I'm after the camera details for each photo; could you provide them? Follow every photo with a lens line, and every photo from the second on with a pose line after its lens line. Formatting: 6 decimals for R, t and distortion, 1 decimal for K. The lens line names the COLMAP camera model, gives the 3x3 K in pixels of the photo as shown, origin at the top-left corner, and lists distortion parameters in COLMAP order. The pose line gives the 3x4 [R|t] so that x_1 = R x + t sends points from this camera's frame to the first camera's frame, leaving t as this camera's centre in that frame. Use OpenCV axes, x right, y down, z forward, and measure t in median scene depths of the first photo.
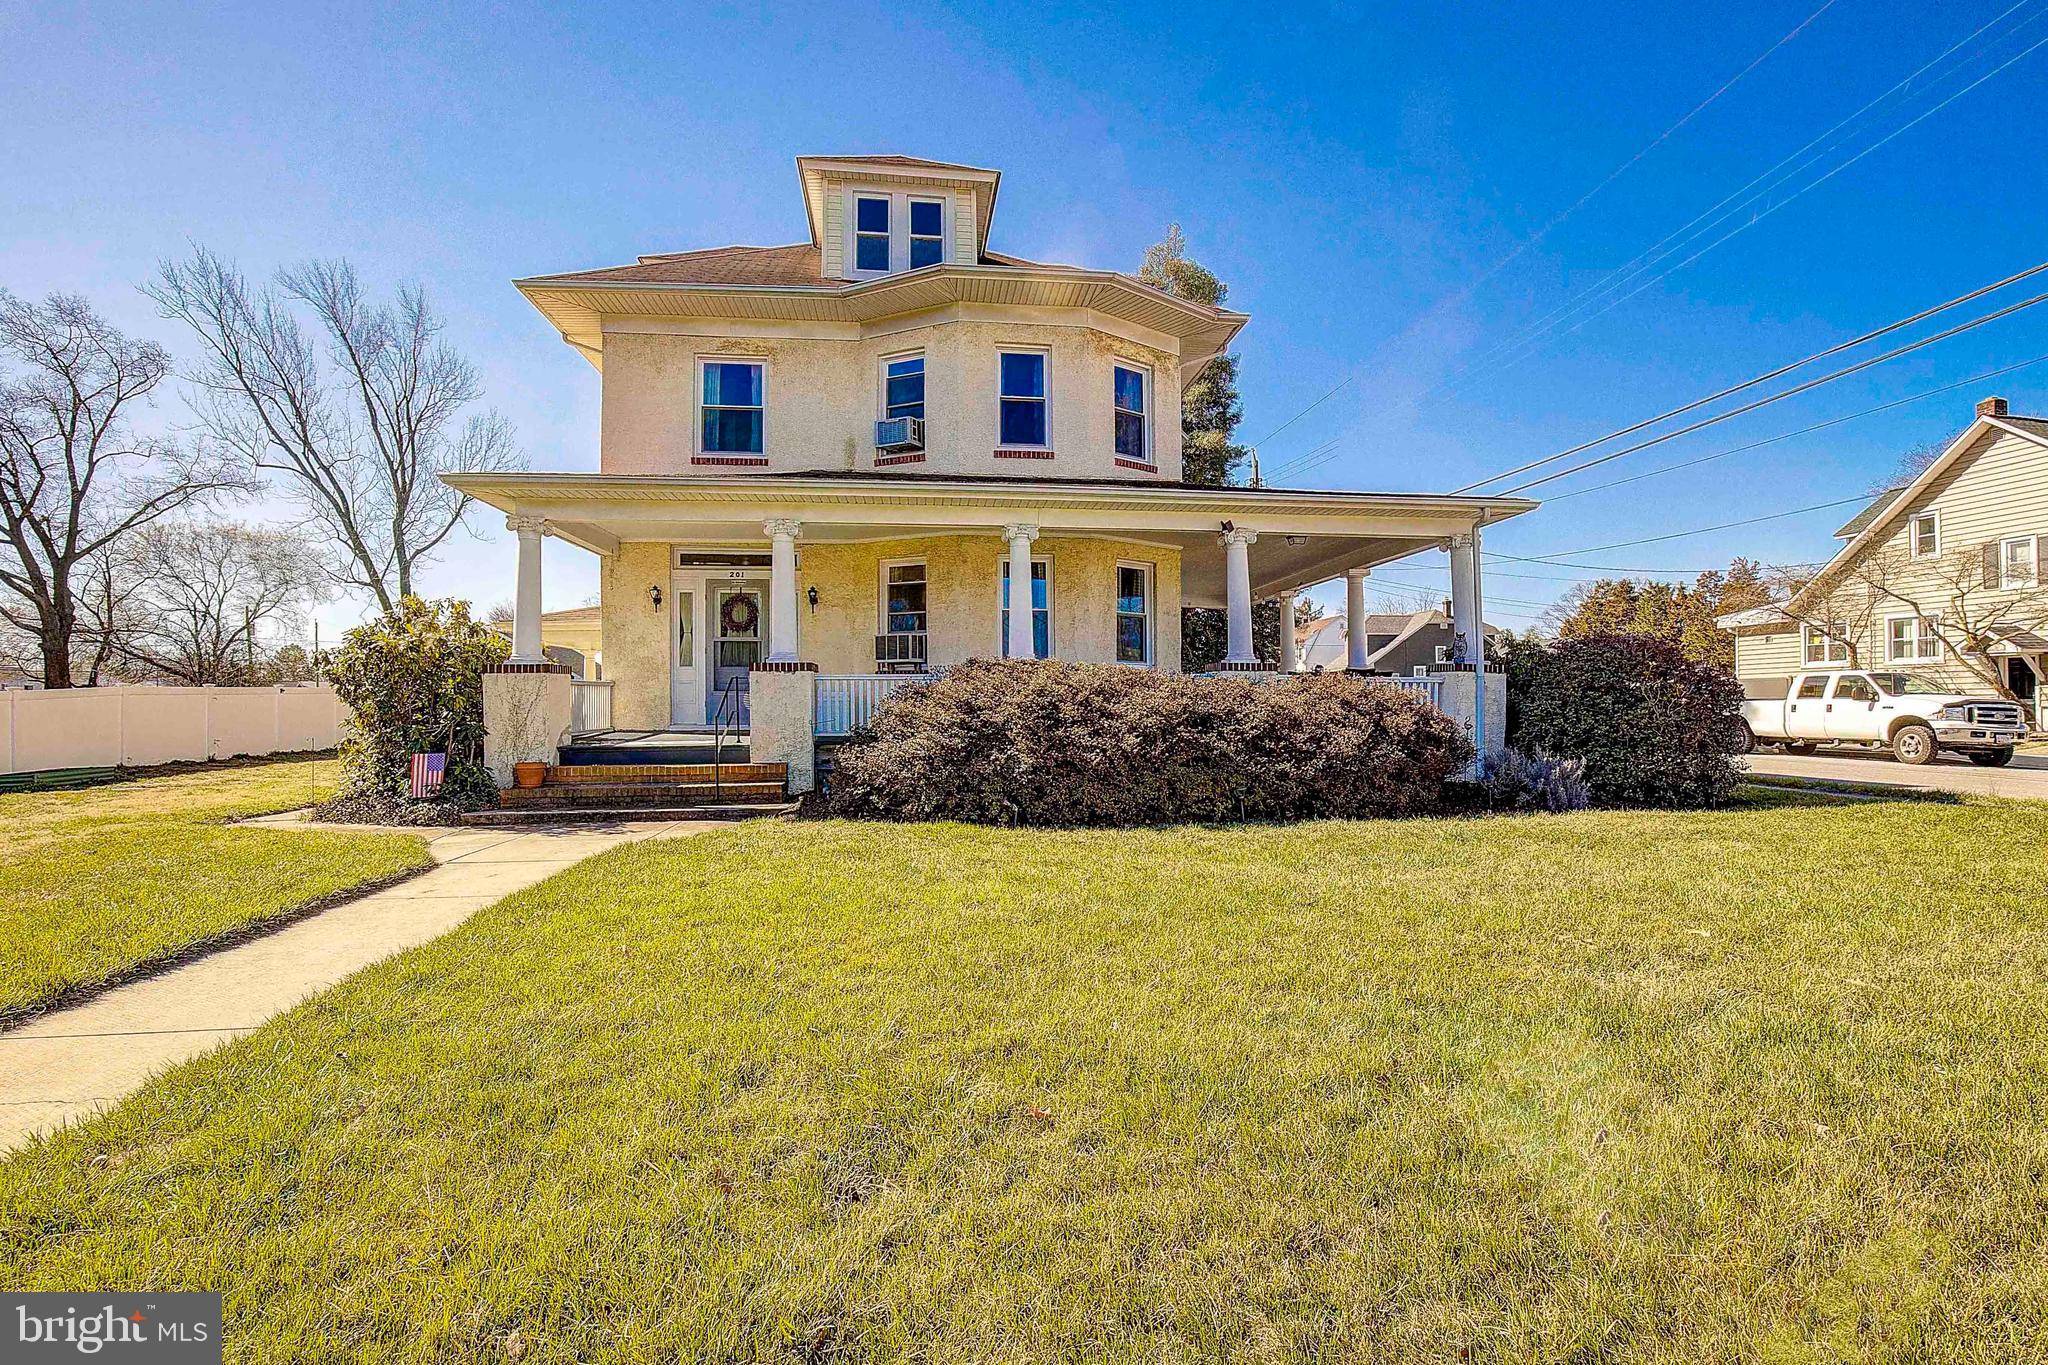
lens RADIAL K [[912.3, 0, 1115.5], [0, 912.3, 692.7], [0, 0, 1]] dist [-0.020126, 0.000115]
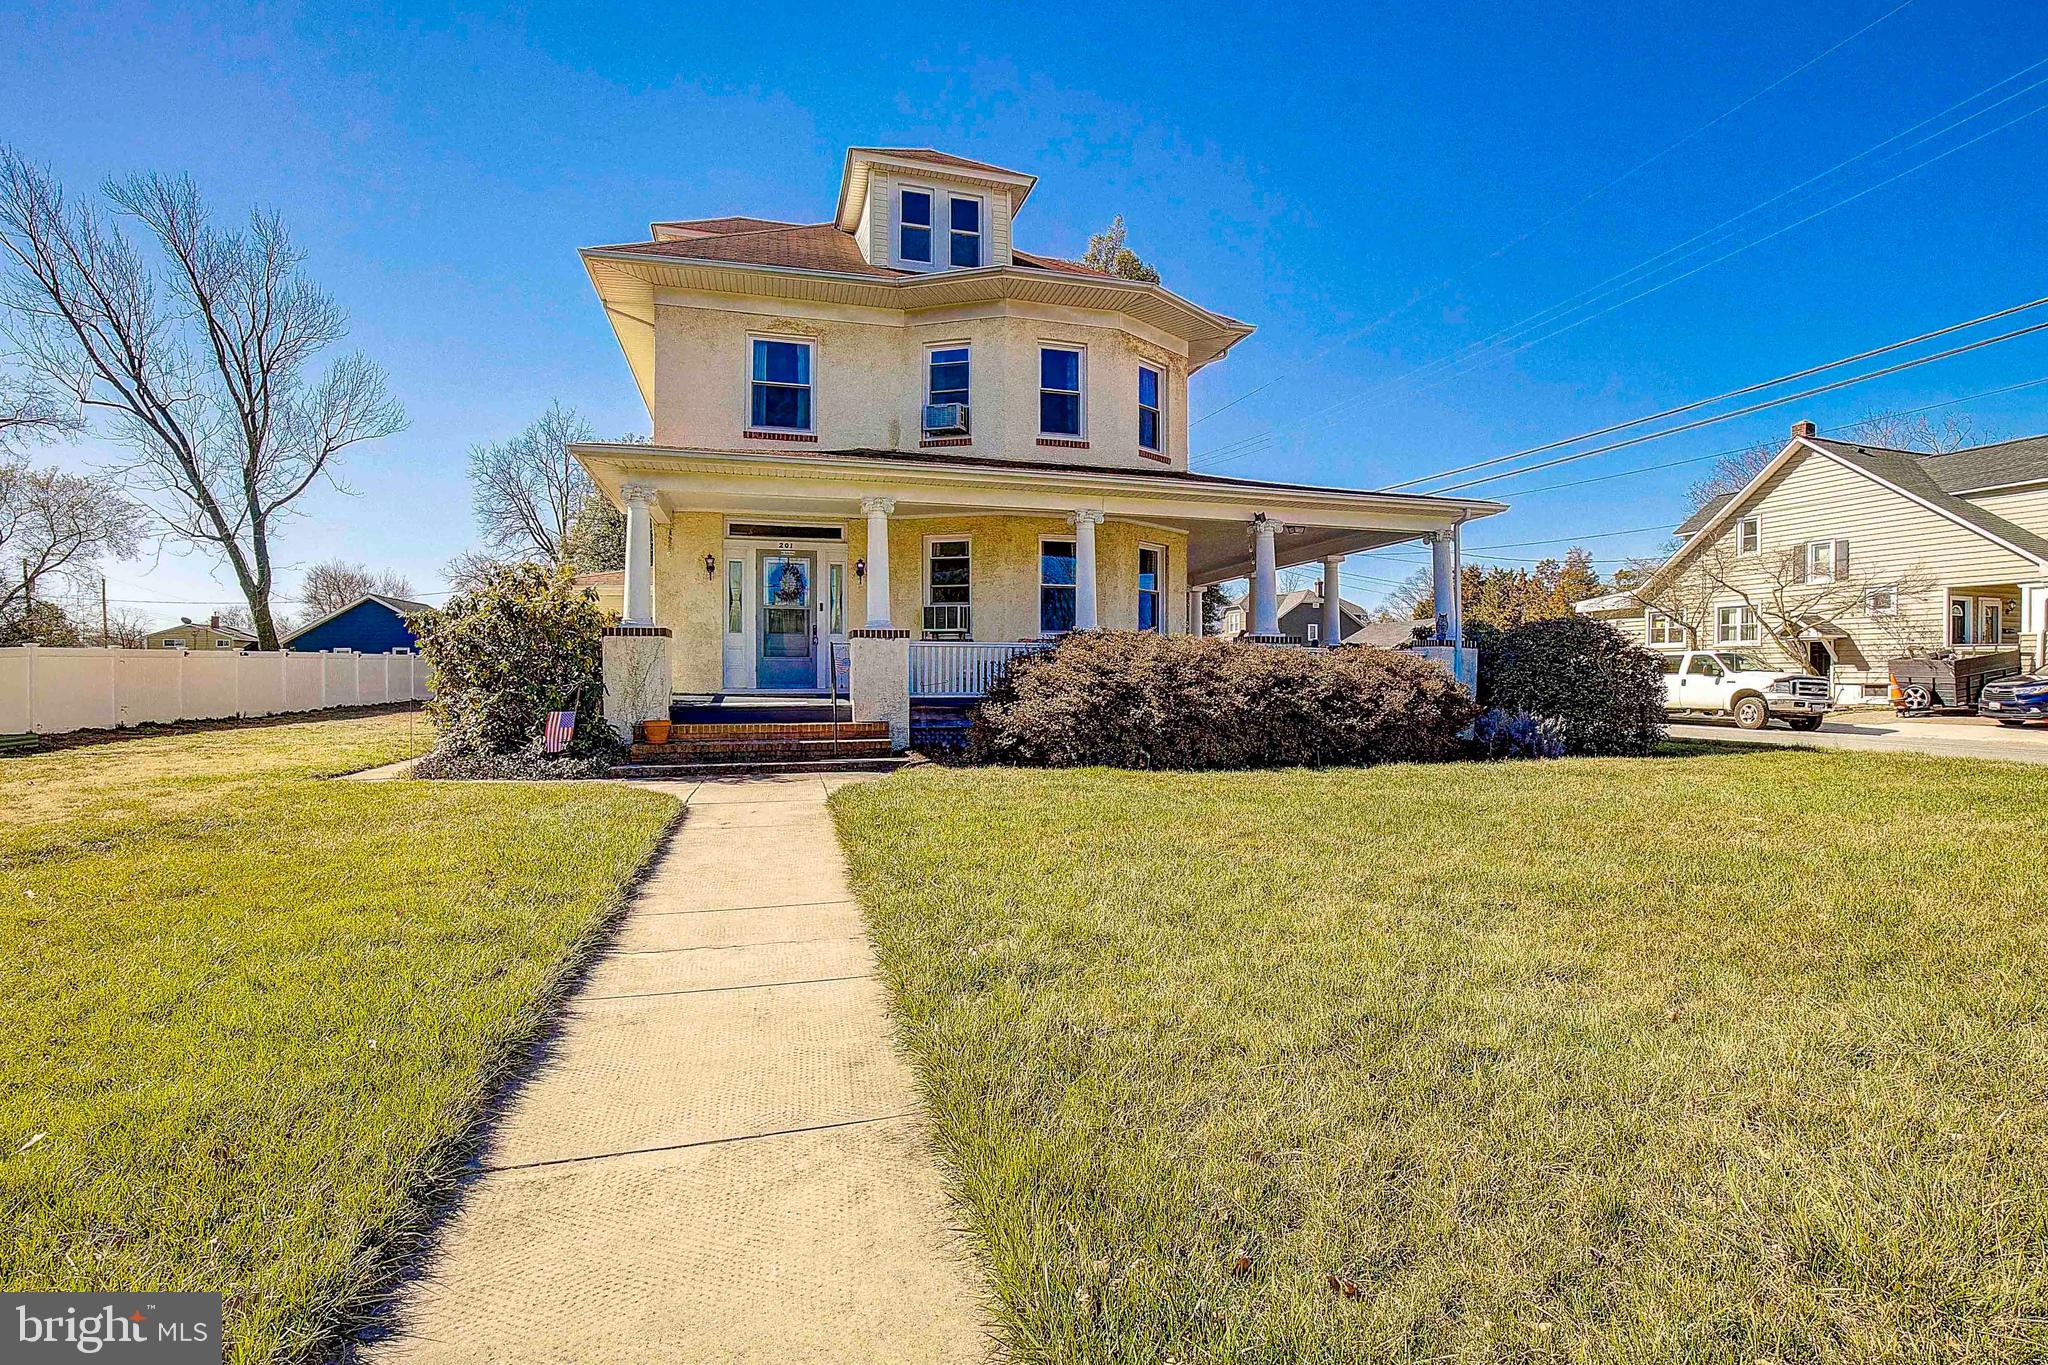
lens RADIAL K [[912.3, 0, 1115.5], [0, 912.3, 692.7], [0, 0, 1]] dist [-0.020126, 0.000115]
pose [[0.988560, 0.004556, 0.150762, -0.196910], [-0.008770, 0.999589, 0.027294, 0.007605], [-0.150575, -0.028304, 0.988193, -0.097981]]
